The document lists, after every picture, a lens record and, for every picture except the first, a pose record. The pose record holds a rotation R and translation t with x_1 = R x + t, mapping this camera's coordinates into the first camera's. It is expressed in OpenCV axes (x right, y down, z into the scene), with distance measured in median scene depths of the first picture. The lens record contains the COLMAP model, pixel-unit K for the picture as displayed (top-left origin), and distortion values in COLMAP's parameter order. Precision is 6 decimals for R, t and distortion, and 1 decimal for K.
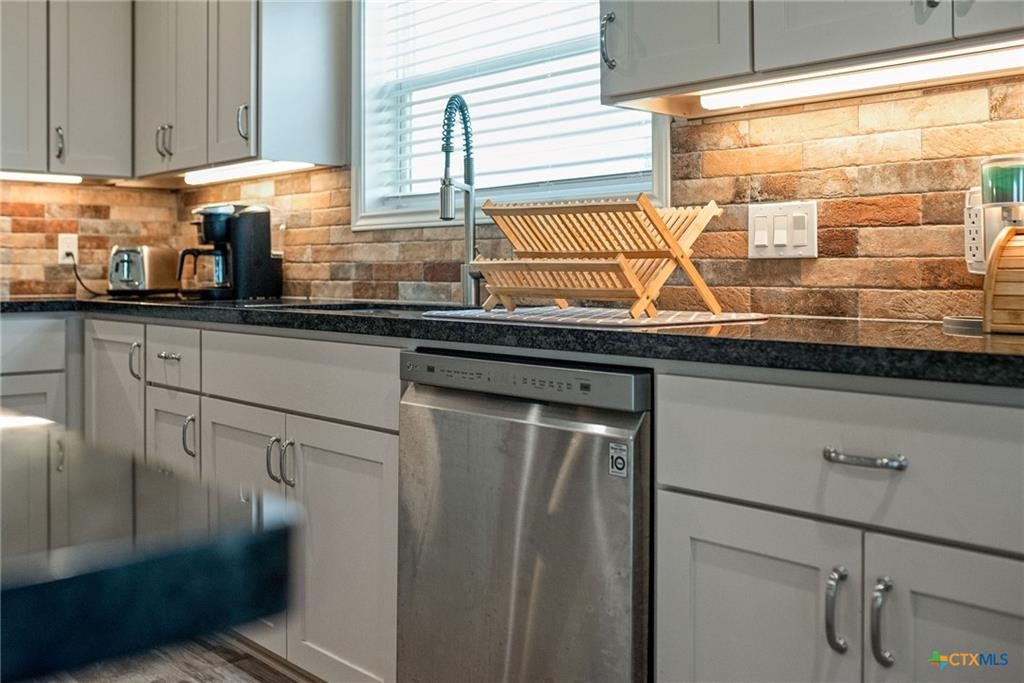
lens RADIAL K [[999.6, 0, 514.8], [0, 999.6, 260.9], [0, 0, 1]] dist [-0.040114, 0.004312]
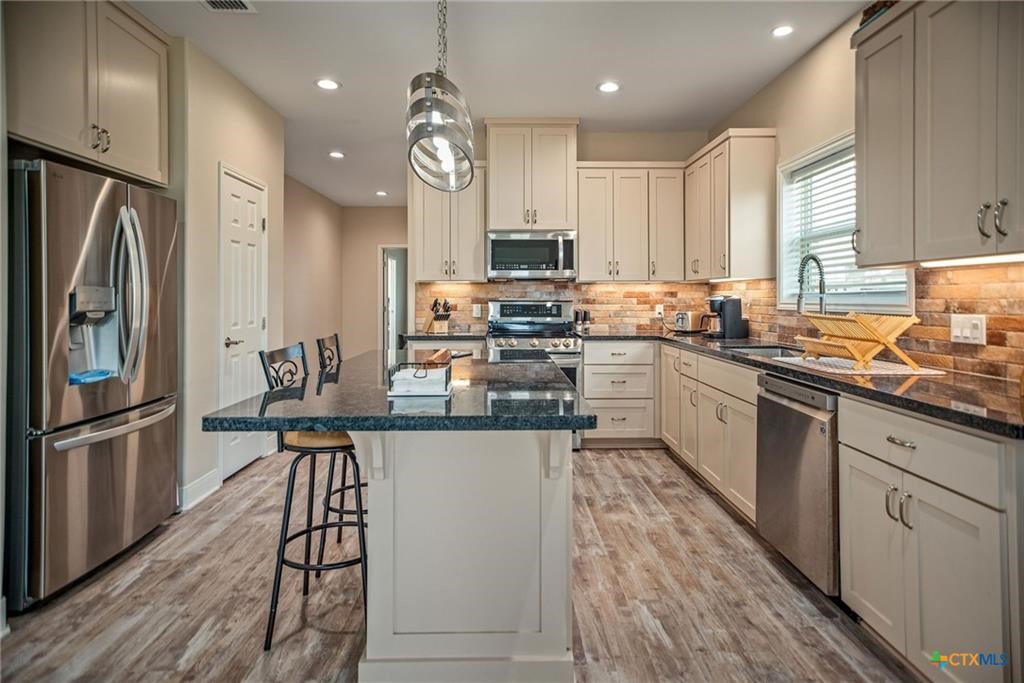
lens RADIAL K [[564.8, 0, 511.2], [0, 564.8, 298.7], [0, 0, 1]] dist [0.001991, 0.001754]
pose [[0.740450, 0.001839, -0.672109, 0.332743], [0.005897, 0.999940, 0.009233, -0.099951], [0.672086, -0.010800, 0.740395, -0.392702]]
